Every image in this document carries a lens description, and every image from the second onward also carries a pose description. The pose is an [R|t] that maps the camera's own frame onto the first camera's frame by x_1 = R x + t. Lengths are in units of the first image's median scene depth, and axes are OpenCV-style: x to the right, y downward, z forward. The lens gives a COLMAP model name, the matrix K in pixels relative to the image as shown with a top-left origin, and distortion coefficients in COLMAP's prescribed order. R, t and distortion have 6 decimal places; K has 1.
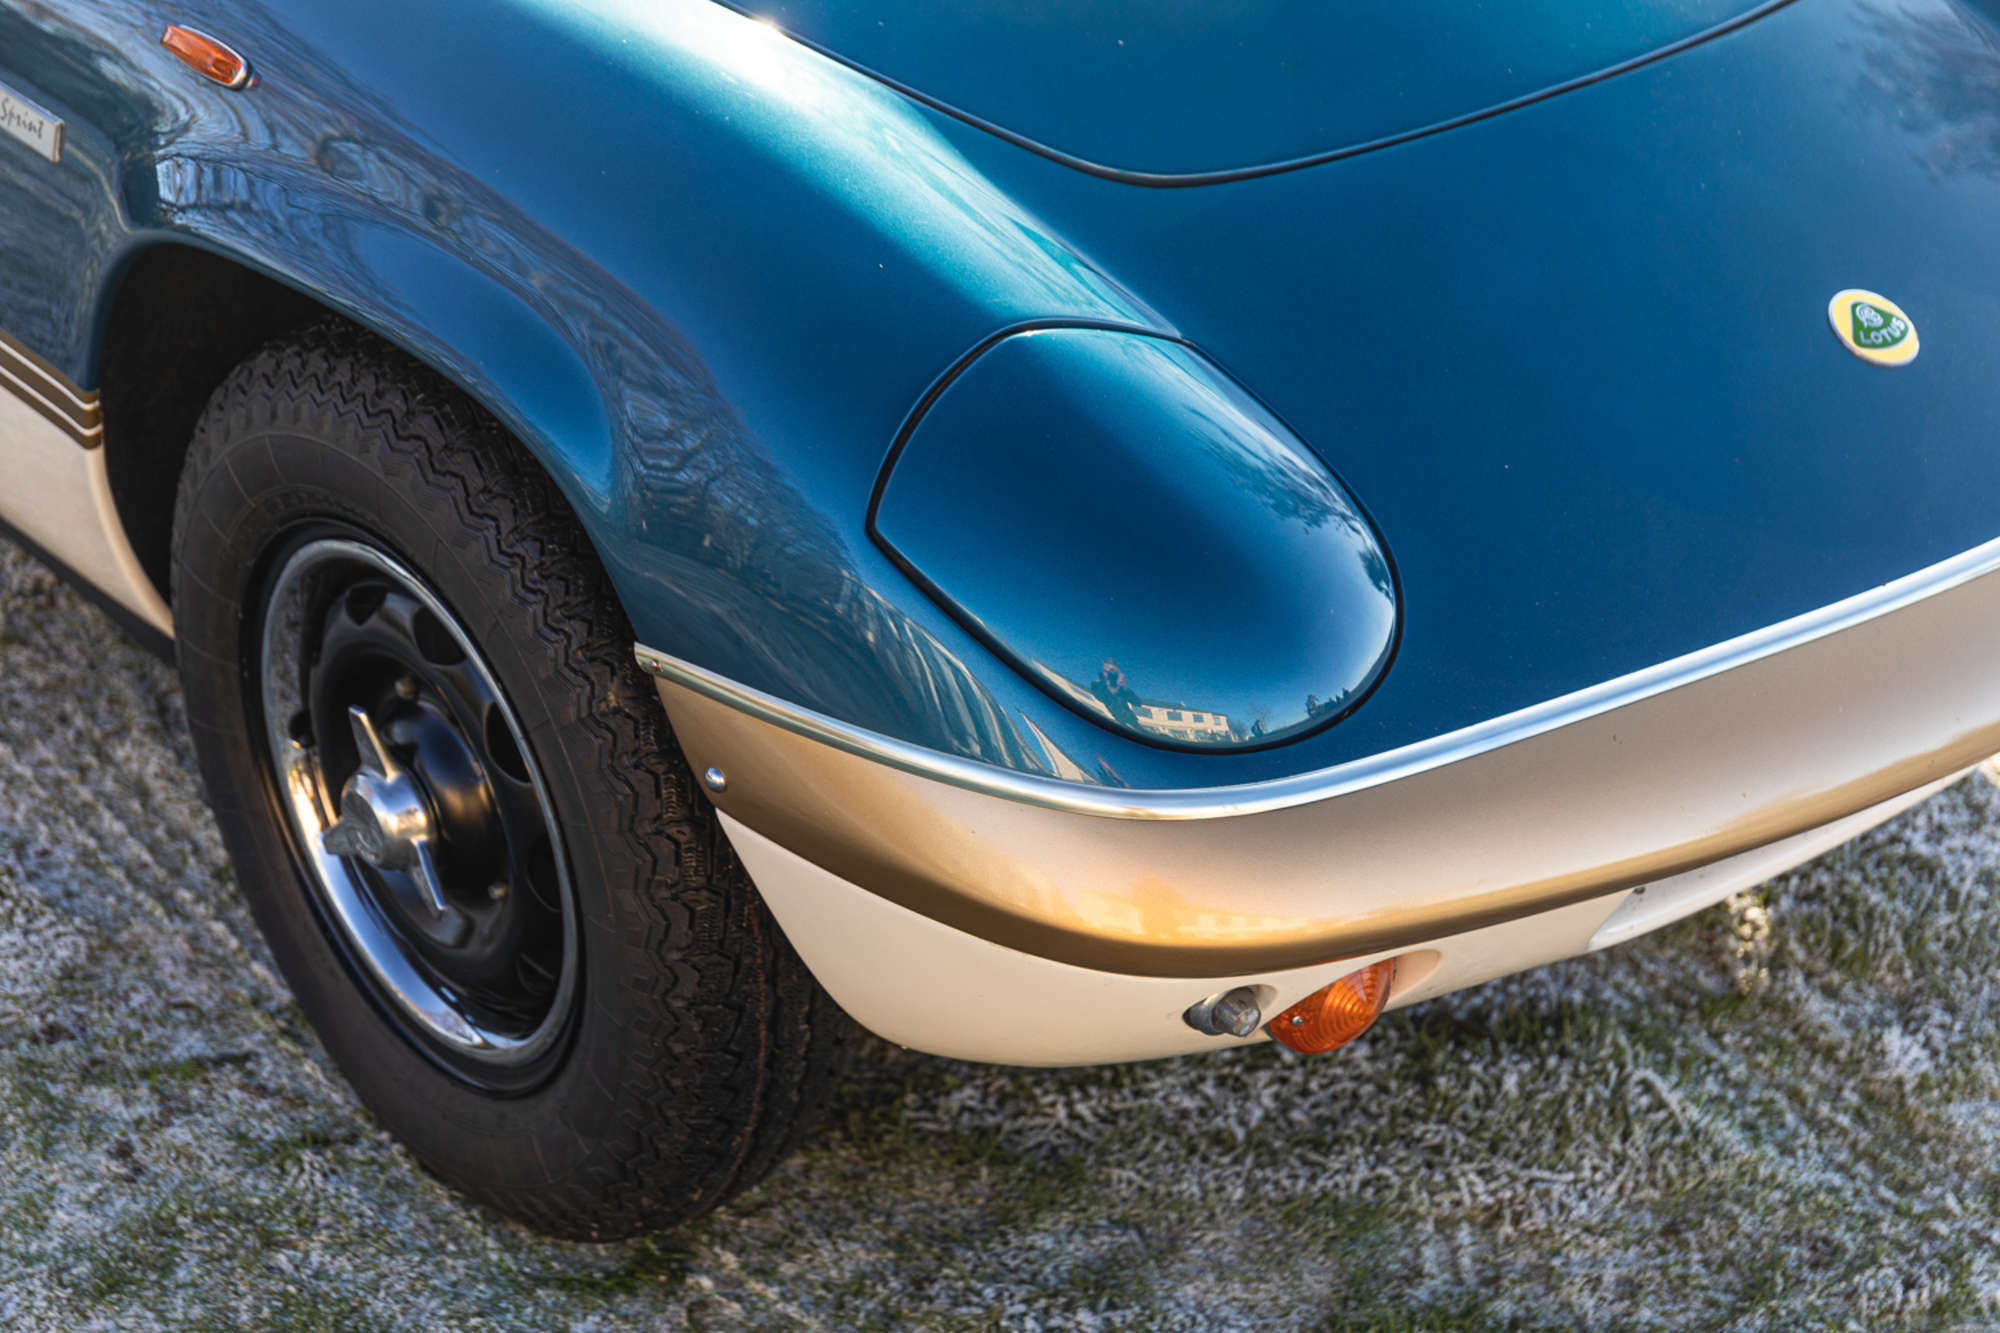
lens RADIAL K [[4080.4, 0, 966.3], [0, 4080.4, 701.8], [0, 0, 1]] dist [-0.047521, 0.000000]
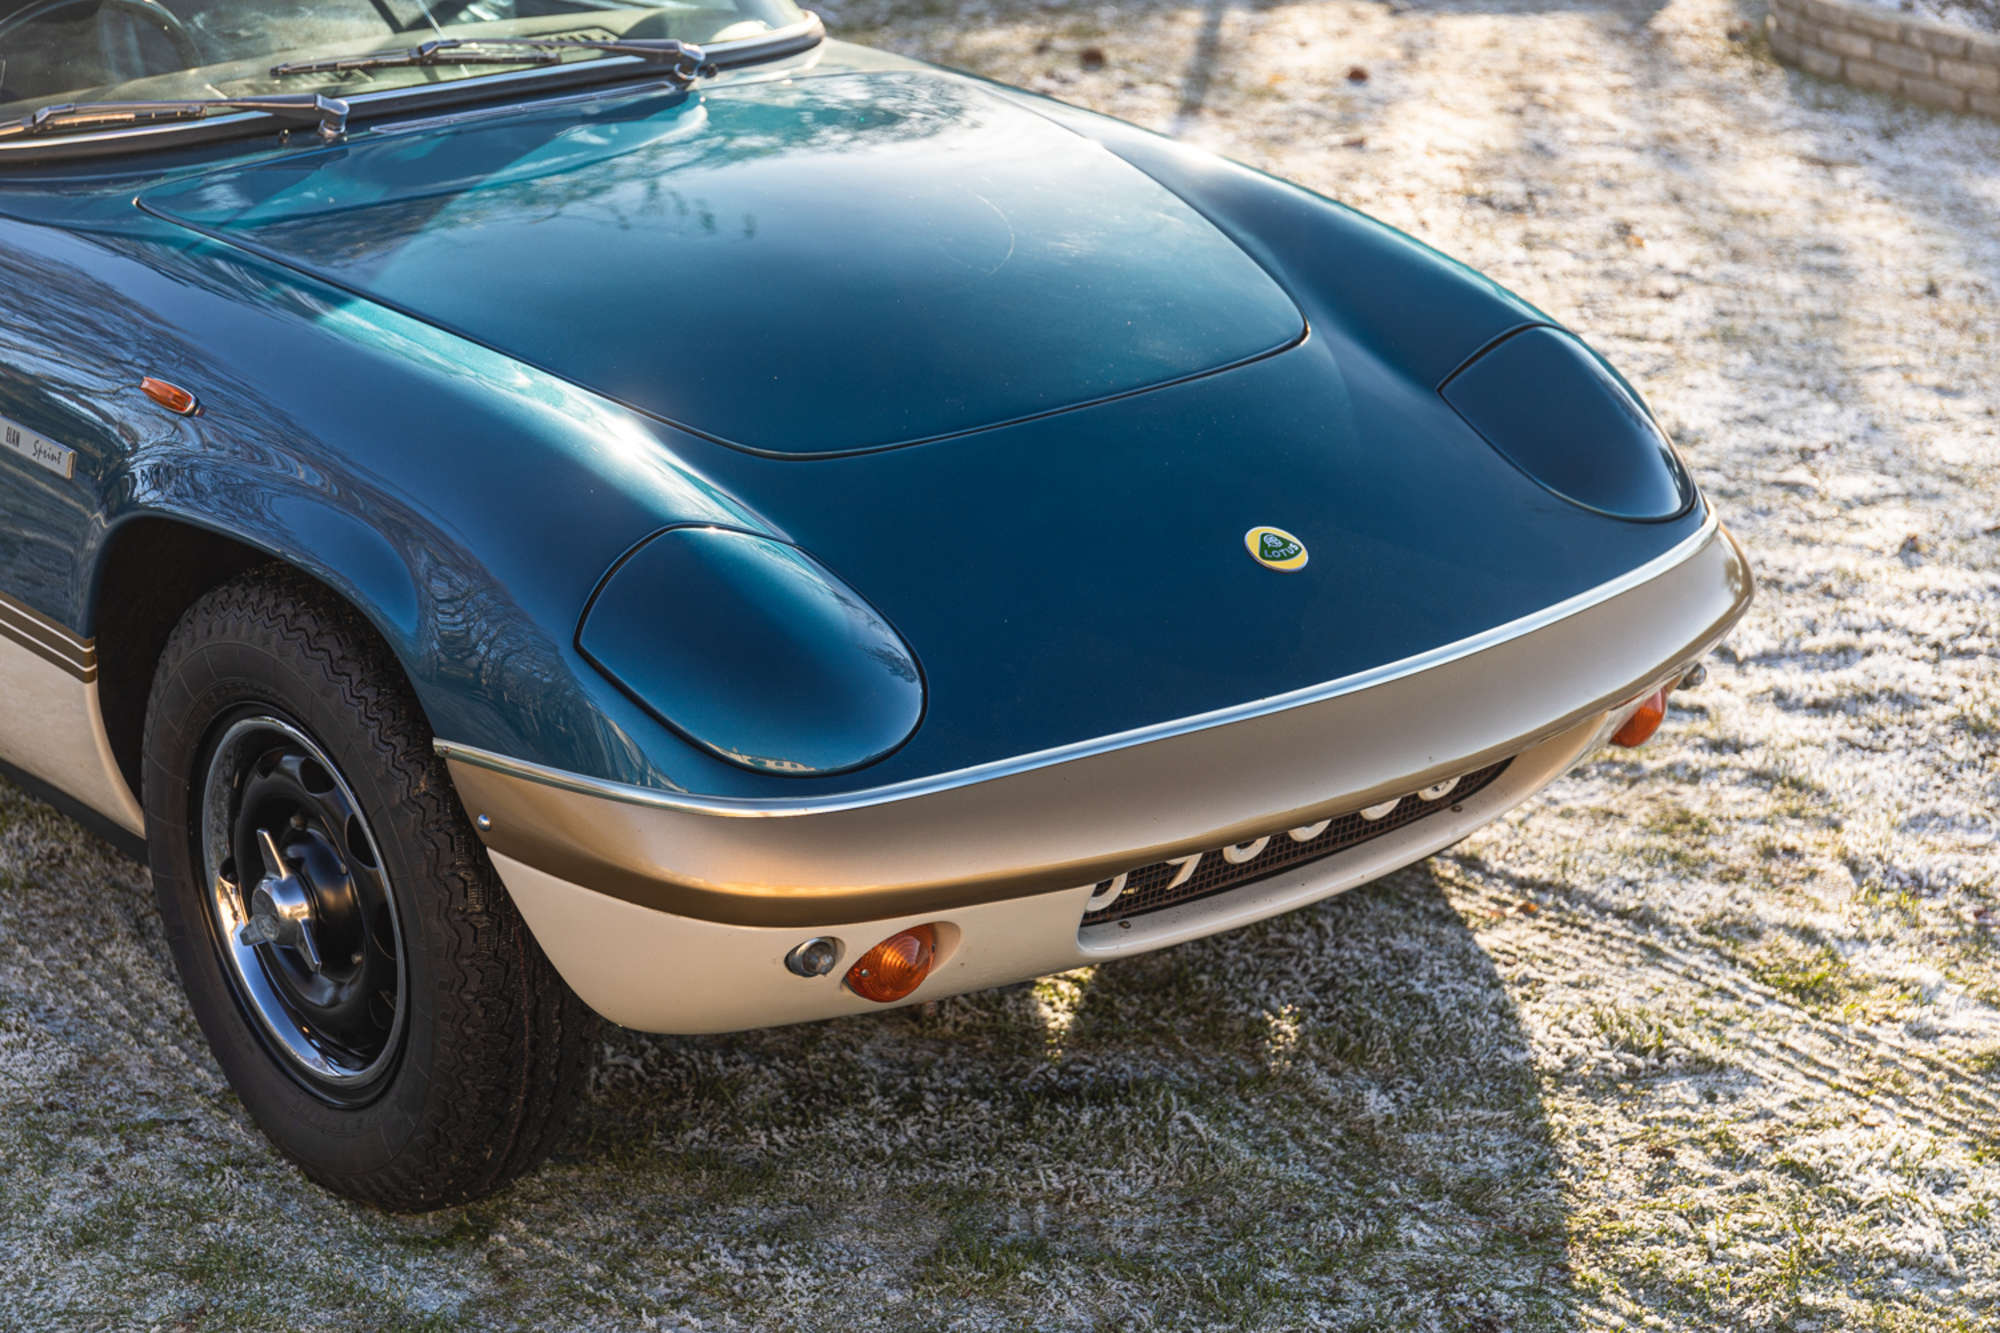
lens RADIAL K [[4553.6, 0, 1001.3], [0, 4553.6, 666.1], [0, 0, 1]] dist [-0.051536, 0.000000]
pose [[0.999577, -0.018946, -0.022060, 0.148870], [0.014169, 0.979797, -0.199492, 0.264871], [0.025394, 0.199095, 0.979651, -0.591108]]
